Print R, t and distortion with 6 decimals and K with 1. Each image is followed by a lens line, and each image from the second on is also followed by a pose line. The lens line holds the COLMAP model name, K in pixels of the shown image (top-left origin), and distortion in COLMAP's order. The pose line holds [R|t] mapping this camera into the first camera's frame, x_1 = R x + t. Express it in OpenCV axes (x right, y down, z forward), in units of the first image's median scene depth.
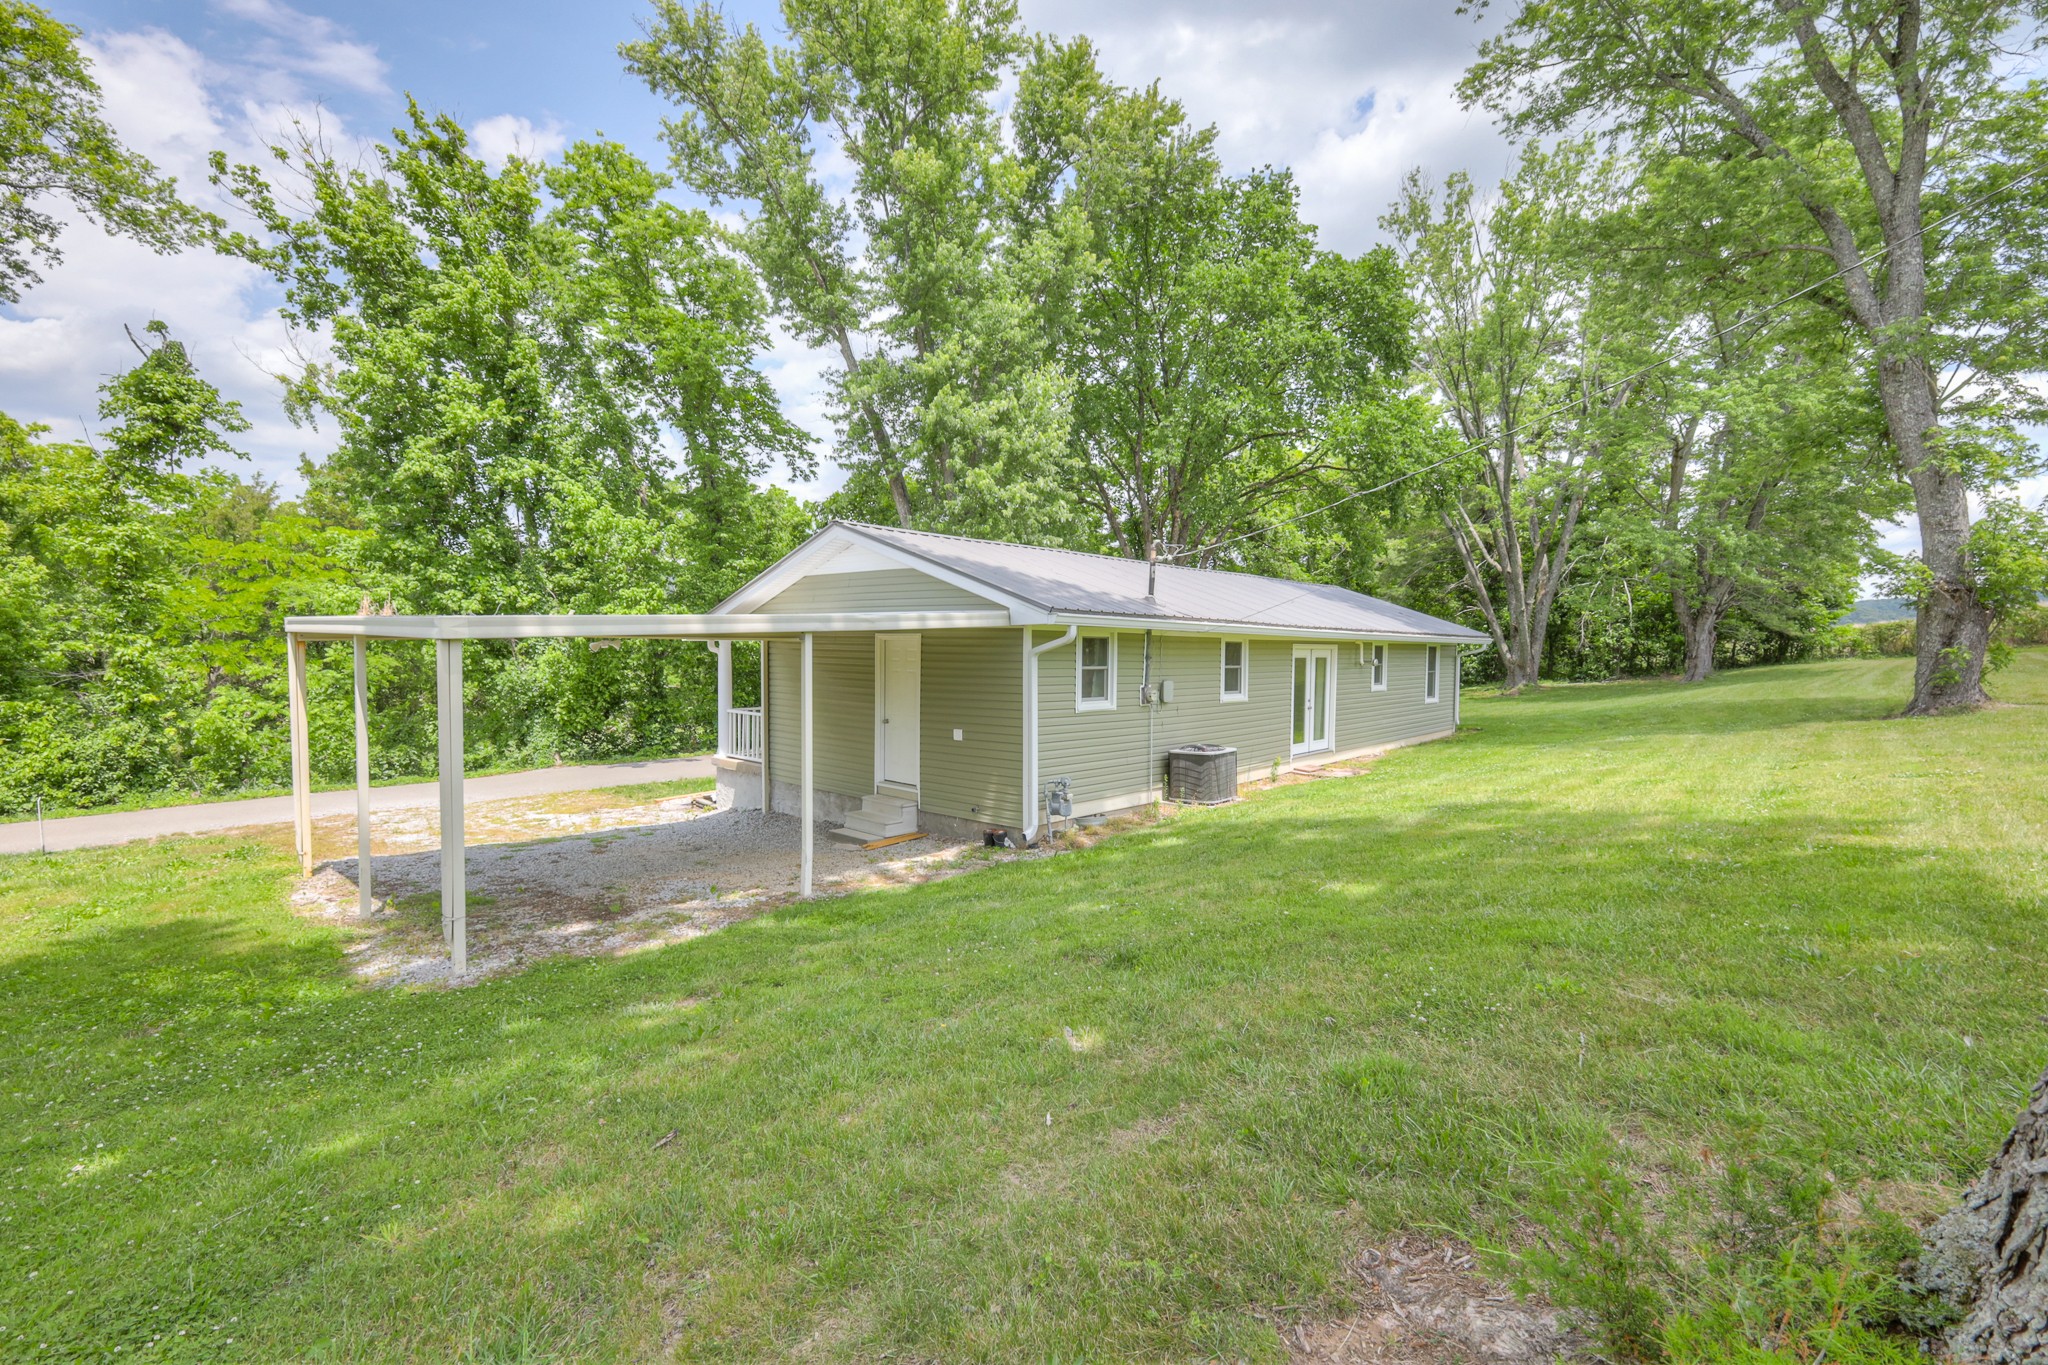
lens RADIAL K [[903.4, 0, 1037.1], [0, 903.4, 669.2], [0, 0, 1]] dist [-0.000468, 0.000000]
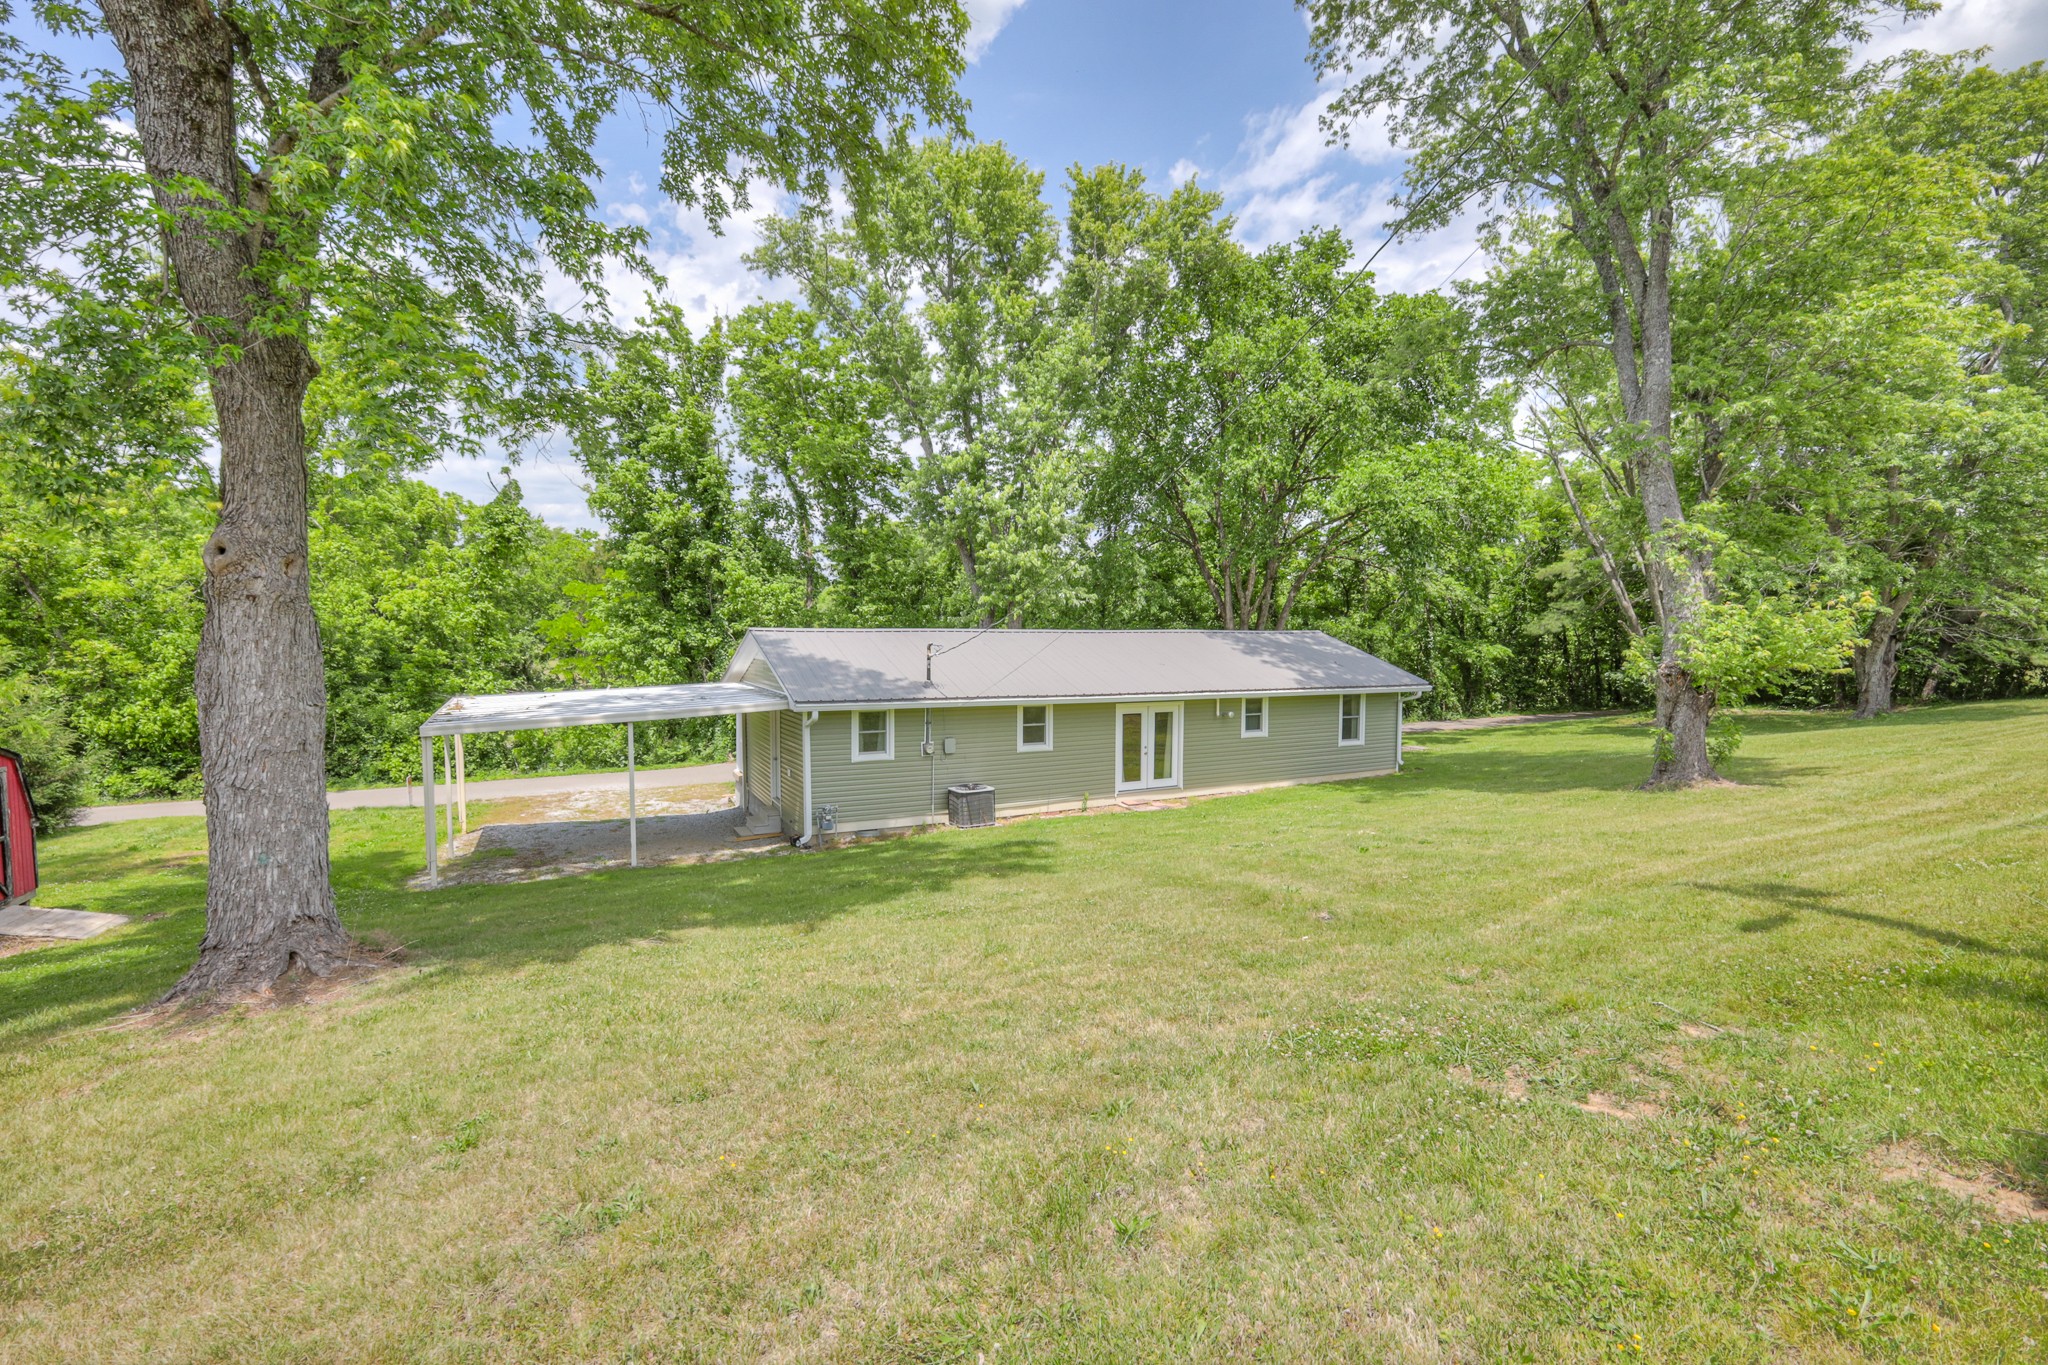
lens RADIAL K [[887.5, 0, 1027.1], [0, 887.5, 670.1], [0, 0, 1]] dist [-0.025410, 0.016818]
pose [[0.942908, 0.011672, -0.332848, 0.410519], [-0.006221, 0.999829, 0.017438, -0.068596], [0.332995, -0.014371, 0.942819, -0.153249]]
